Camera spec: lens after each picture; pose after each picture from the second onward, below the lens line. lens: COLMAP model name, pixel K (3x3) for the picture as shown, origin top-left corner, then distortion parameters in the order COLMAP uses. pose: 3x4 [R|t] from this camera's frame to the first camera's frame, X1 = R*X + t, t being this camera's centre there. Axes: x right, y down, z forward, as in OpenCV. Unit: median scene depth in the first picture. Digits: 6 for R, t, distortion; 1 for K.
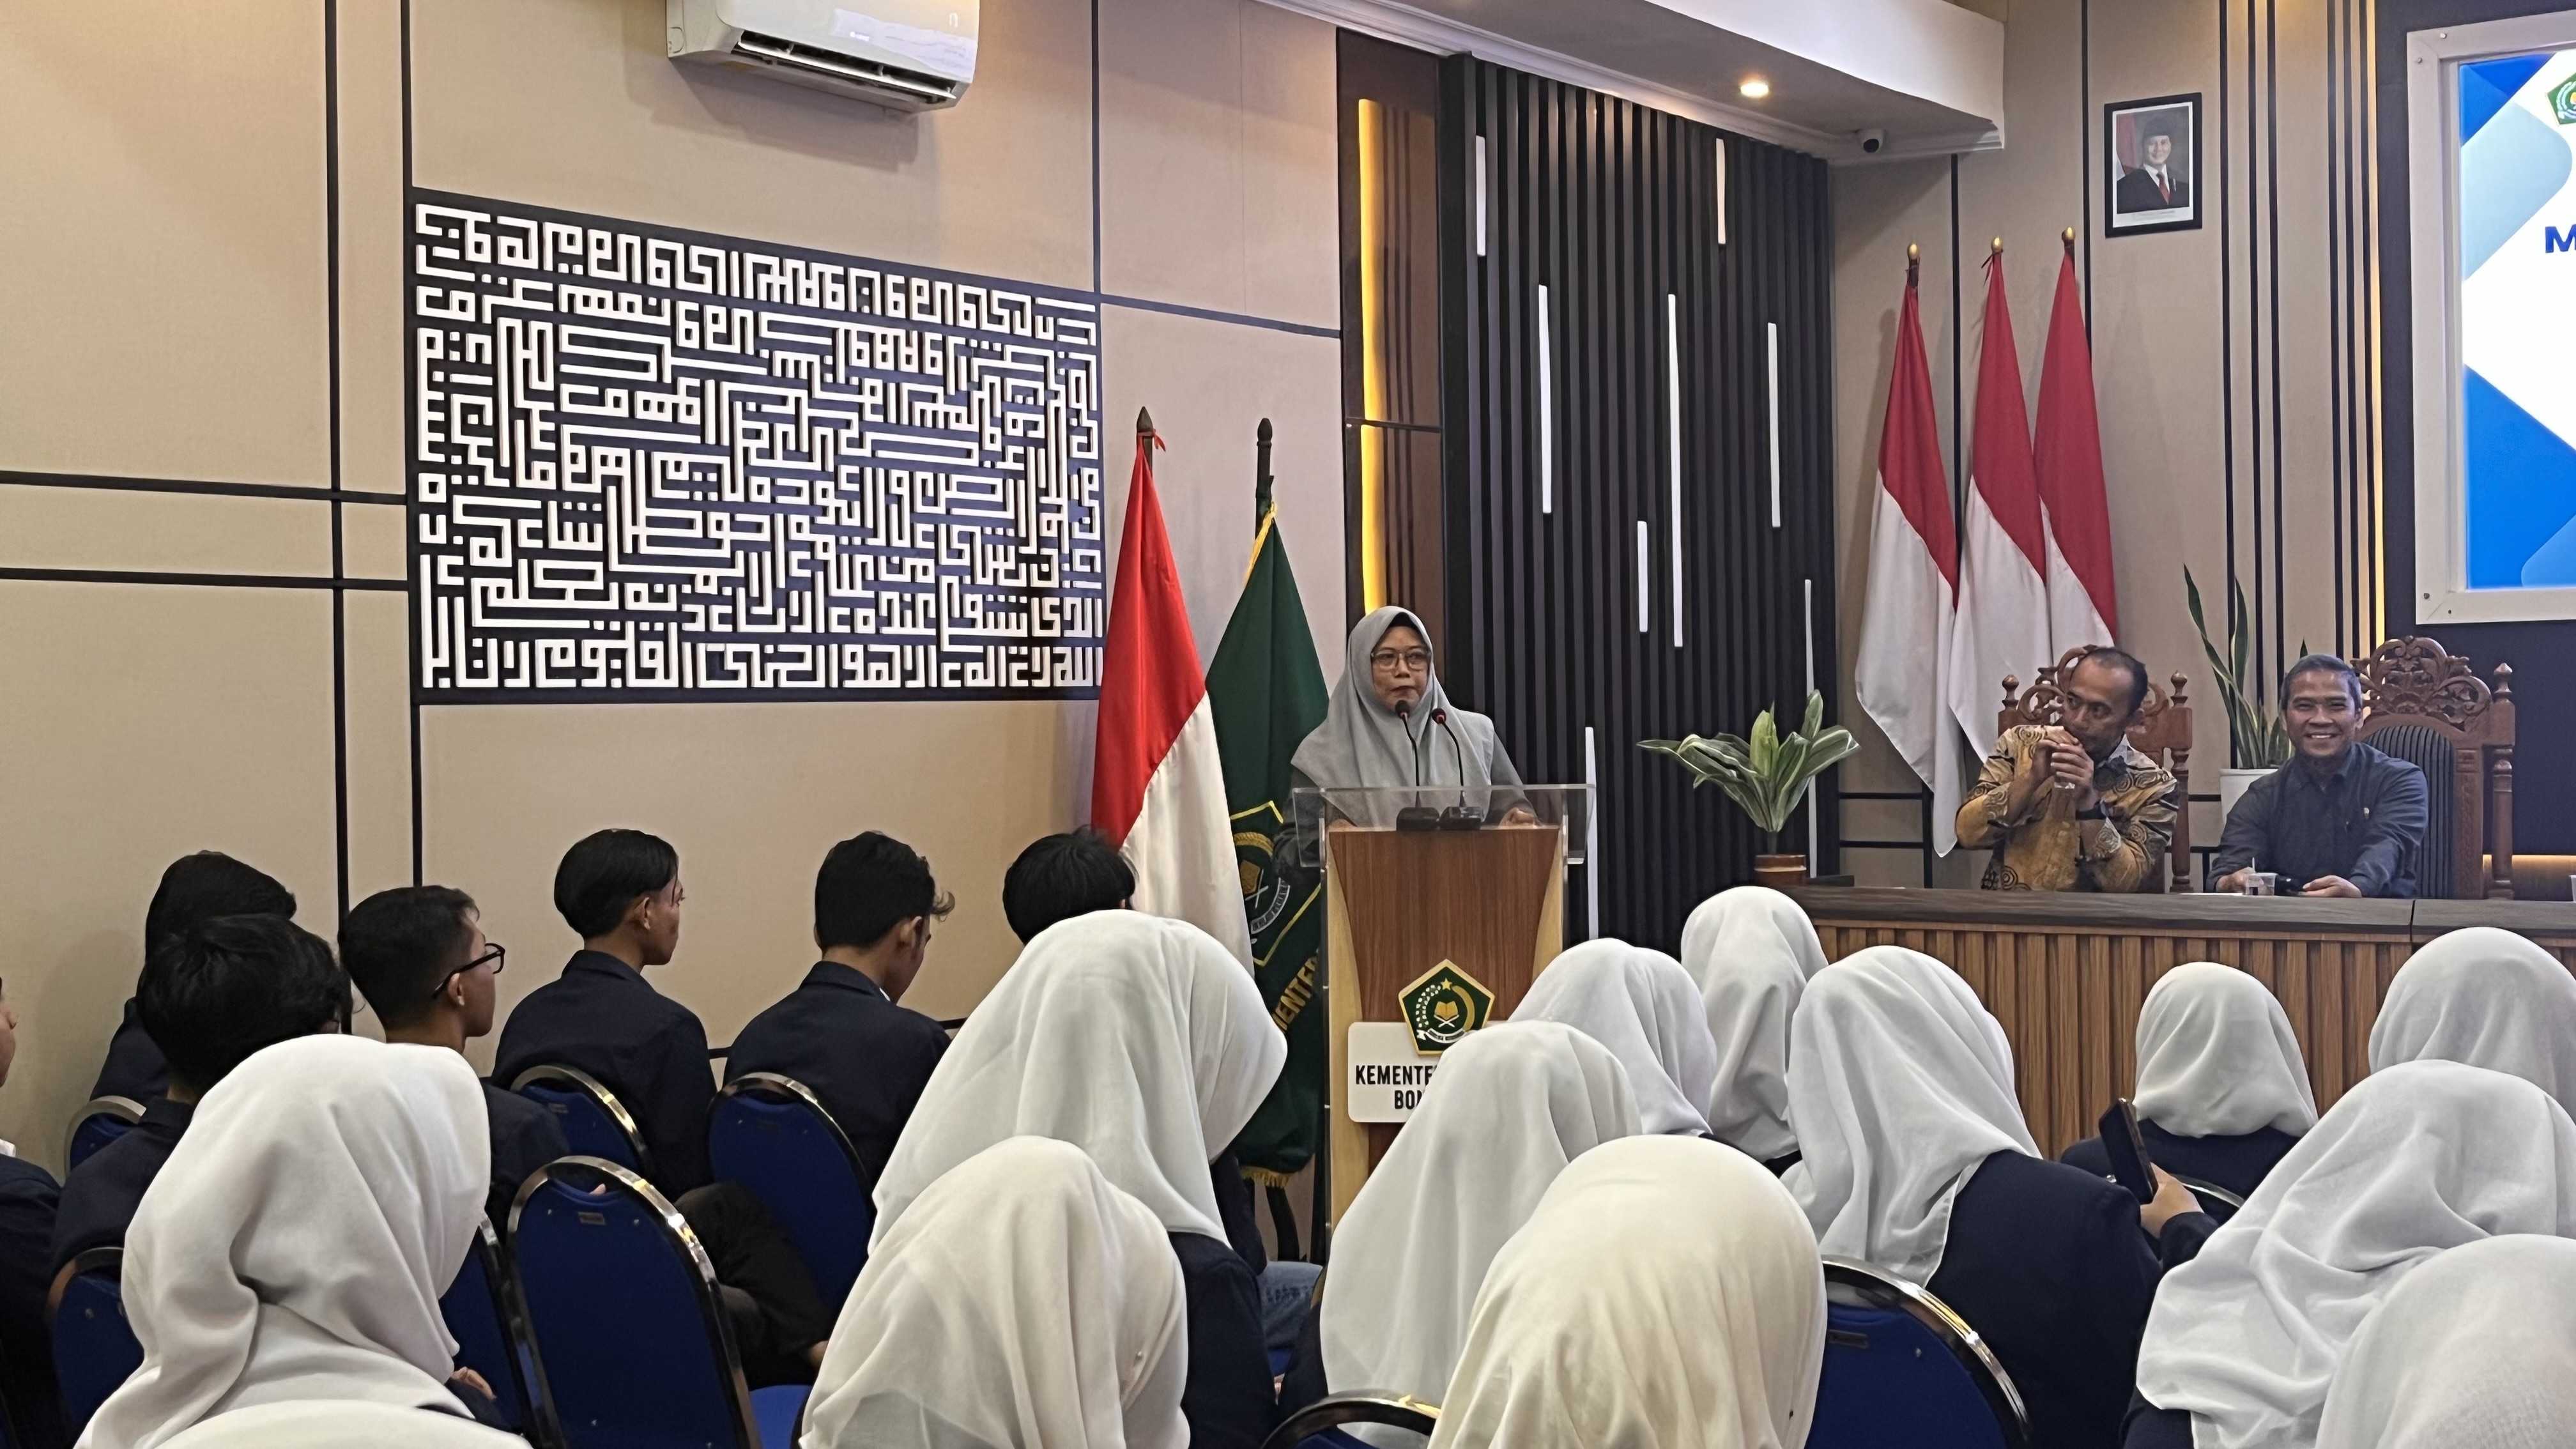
lens RADIAL K [[3386.3, 0, 1283.9], [0, 3386.3, 720.0], [0, 0, 1]] dist [0.094831, -0.157879]
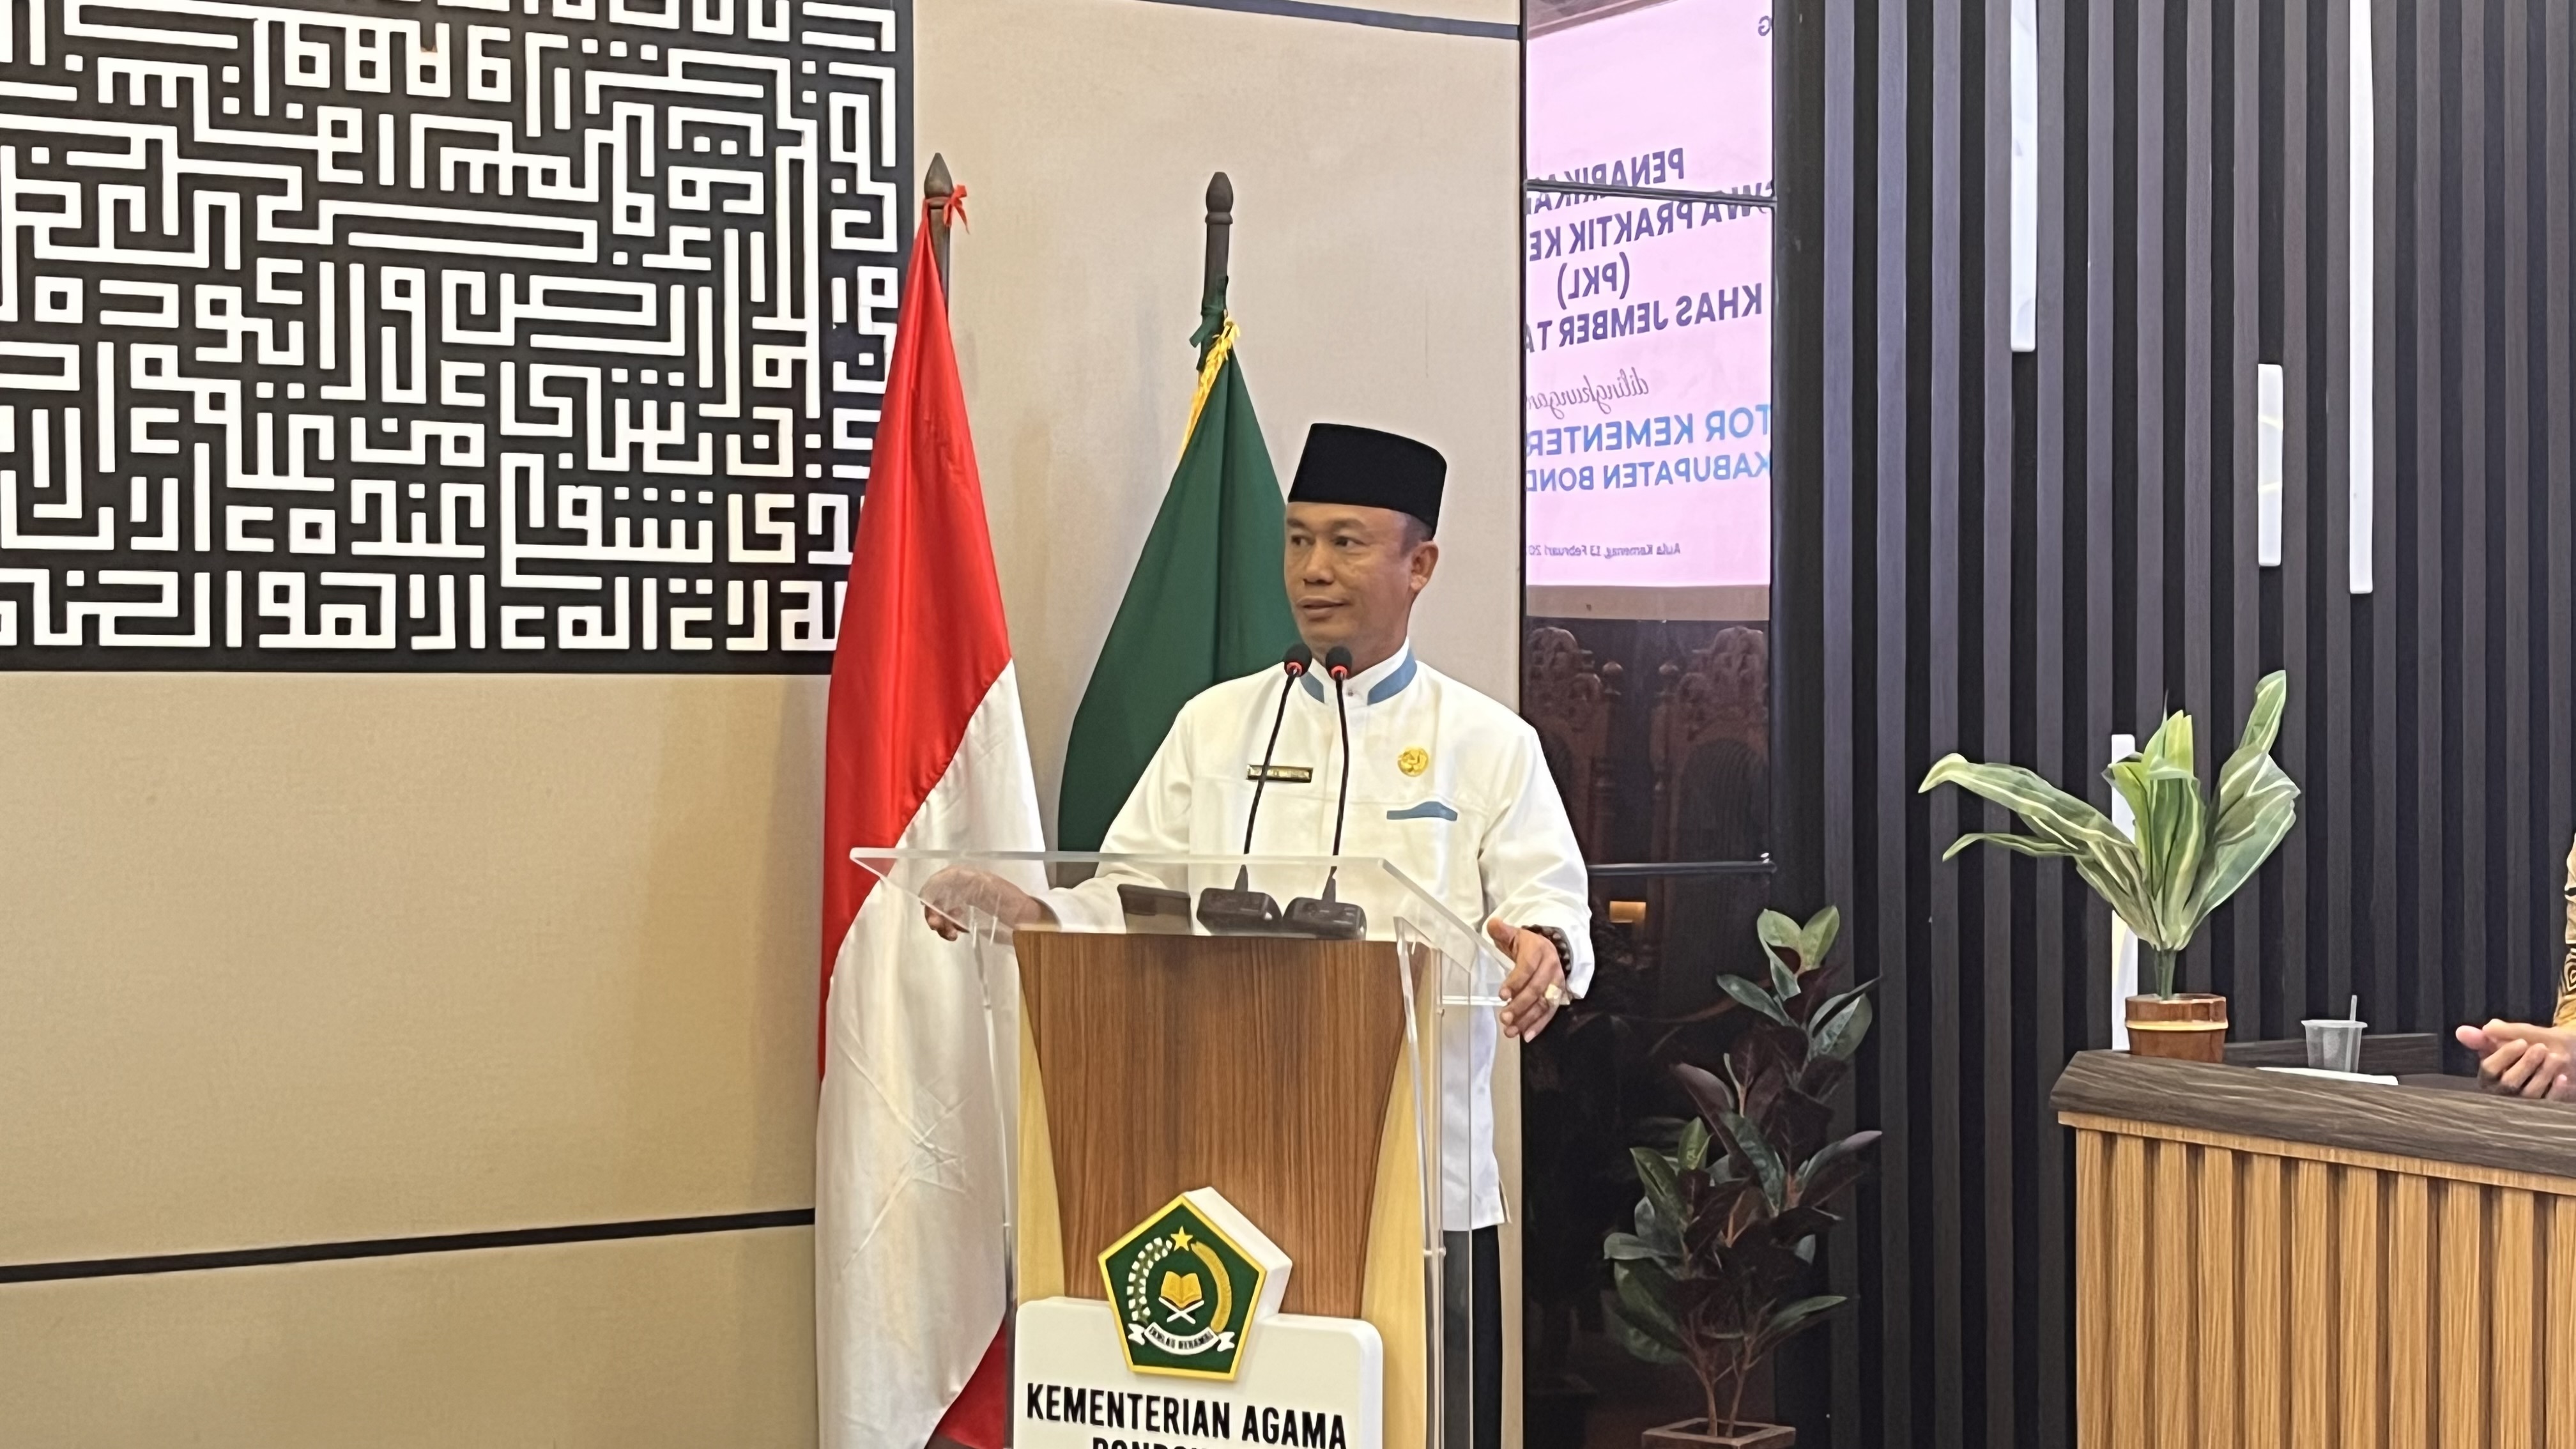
lens RADIAL K [[4005.4, 0, 1298.4], [0, 4005.4, 718.8], [0, 0, 1]] dist [0.185604, -0.856234]
pose [[0.915753, 0.016508, -0.401401, 0.302818], [-0.014008, 0.999860, 0.009164, -0.006162], [0.401496, -0.002769, 0.915856, 0.443003]]
